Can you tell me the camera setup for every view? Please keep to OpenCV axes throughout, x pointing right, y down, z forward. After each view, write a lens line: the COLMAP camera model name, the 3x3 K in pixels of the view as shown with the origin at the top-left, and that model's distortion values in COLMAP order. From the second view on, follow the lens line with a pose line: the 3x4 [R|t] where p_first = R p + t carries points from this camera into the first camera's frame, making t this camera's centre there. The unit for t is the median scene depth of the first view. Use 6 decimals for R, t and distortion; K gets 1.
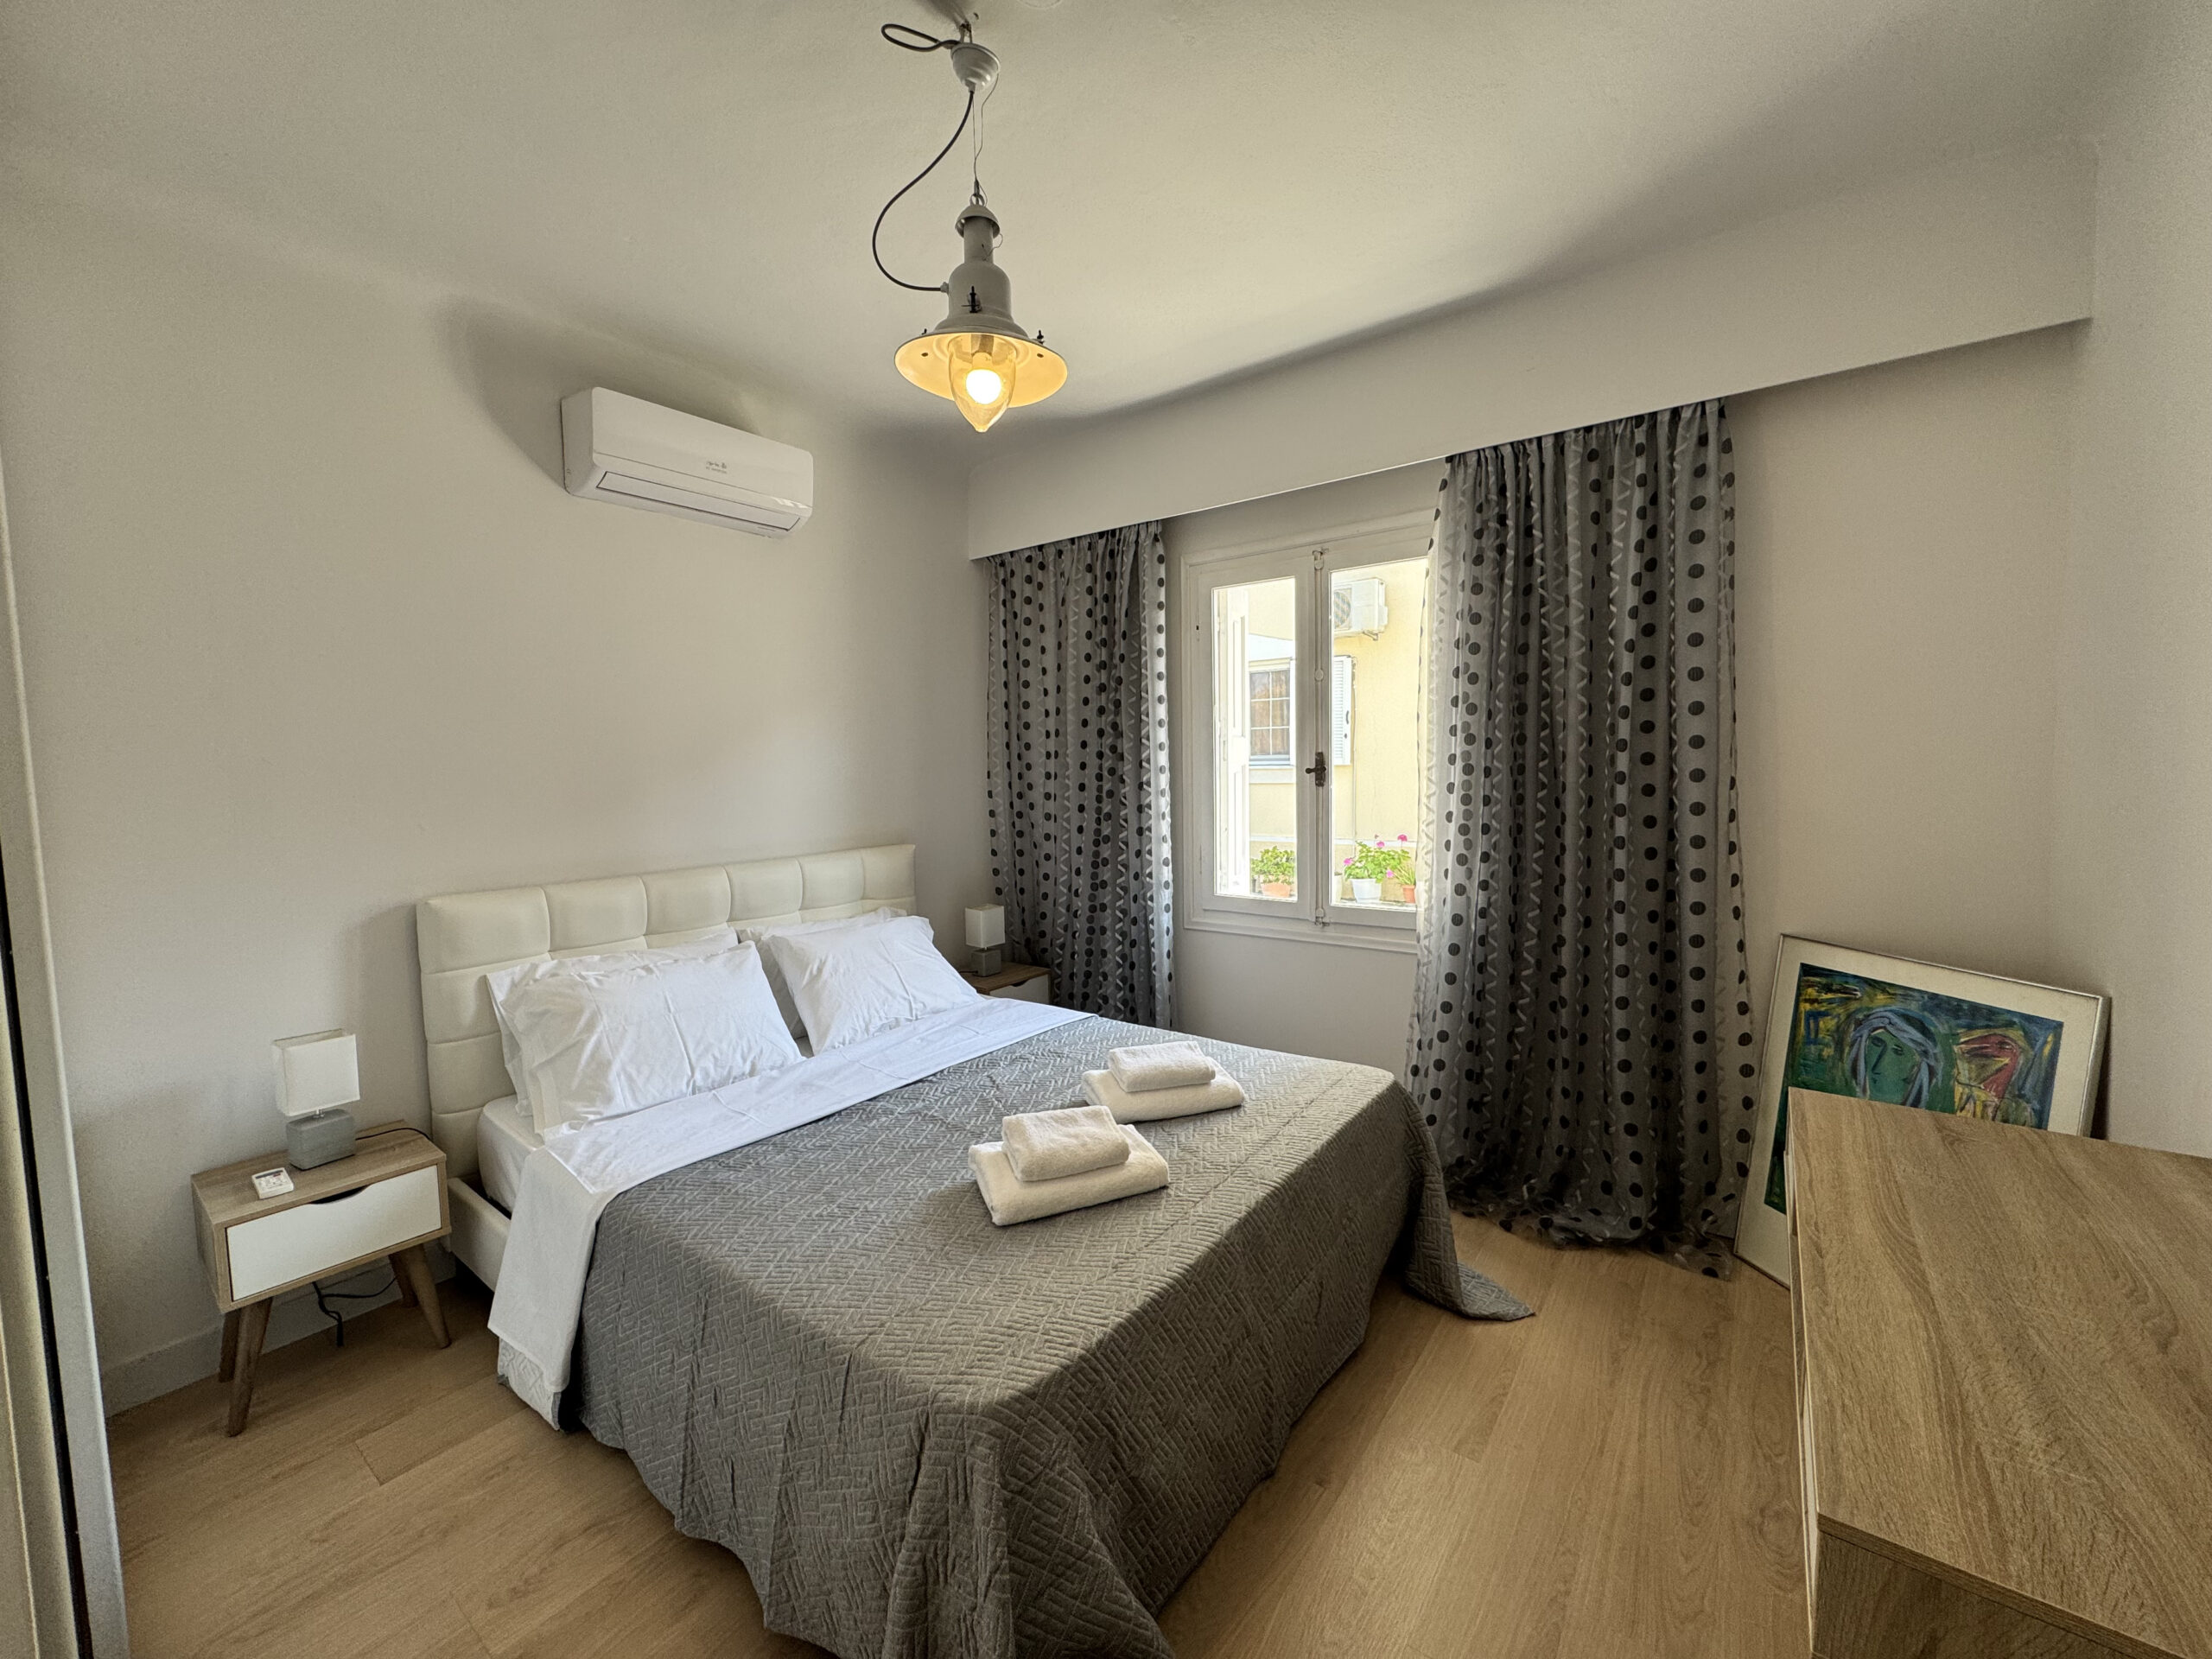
lens RADIAL K [[877.7, 0, 1092.4], [0, 877.7, 820.6], [0, 0, 1]] dist [-0.003121, 0.000489]
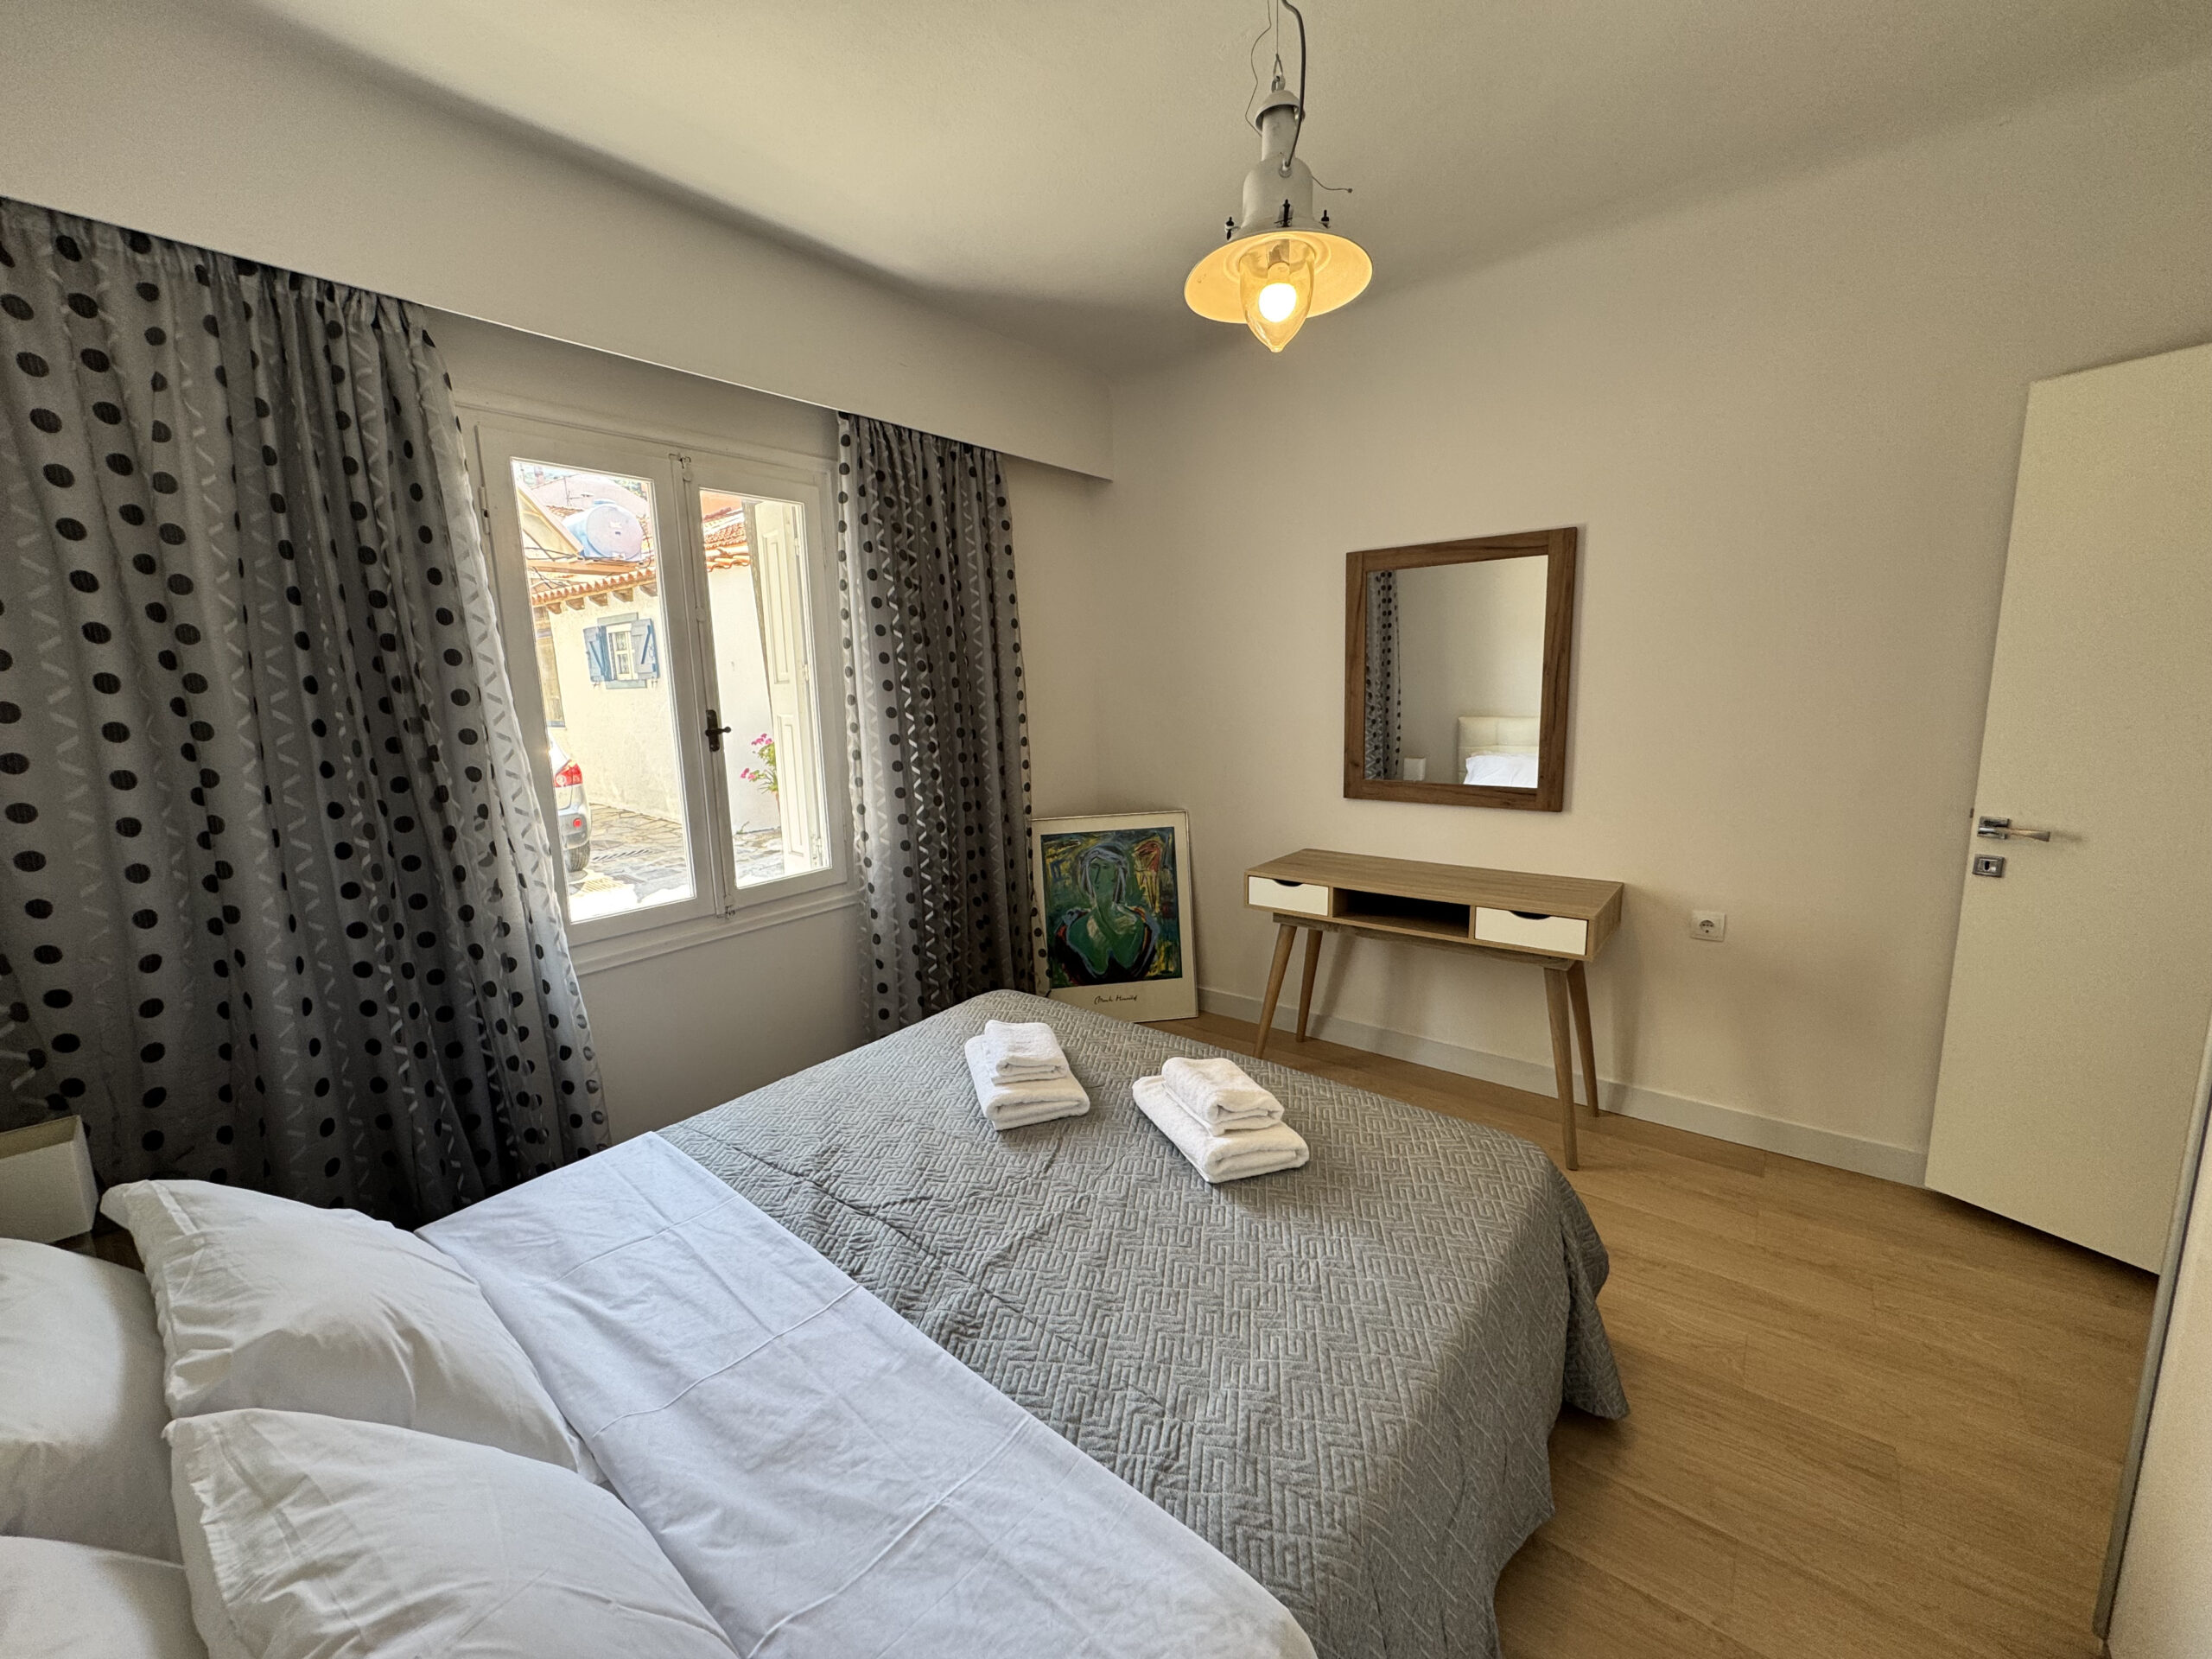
lens RADIAL K [[877.7, 0, 1108.8], [0, 877.7, 823.3], [0, 0, 1]] dist [-0.003121, 0.000489]
pose [[0.015074, -0.143406, 0.989549, -0.686839], [0.096166, 0.985282, 0.141323, -0.064835], [-0.995251, 0.093030, 0.028643, 0.743933]]
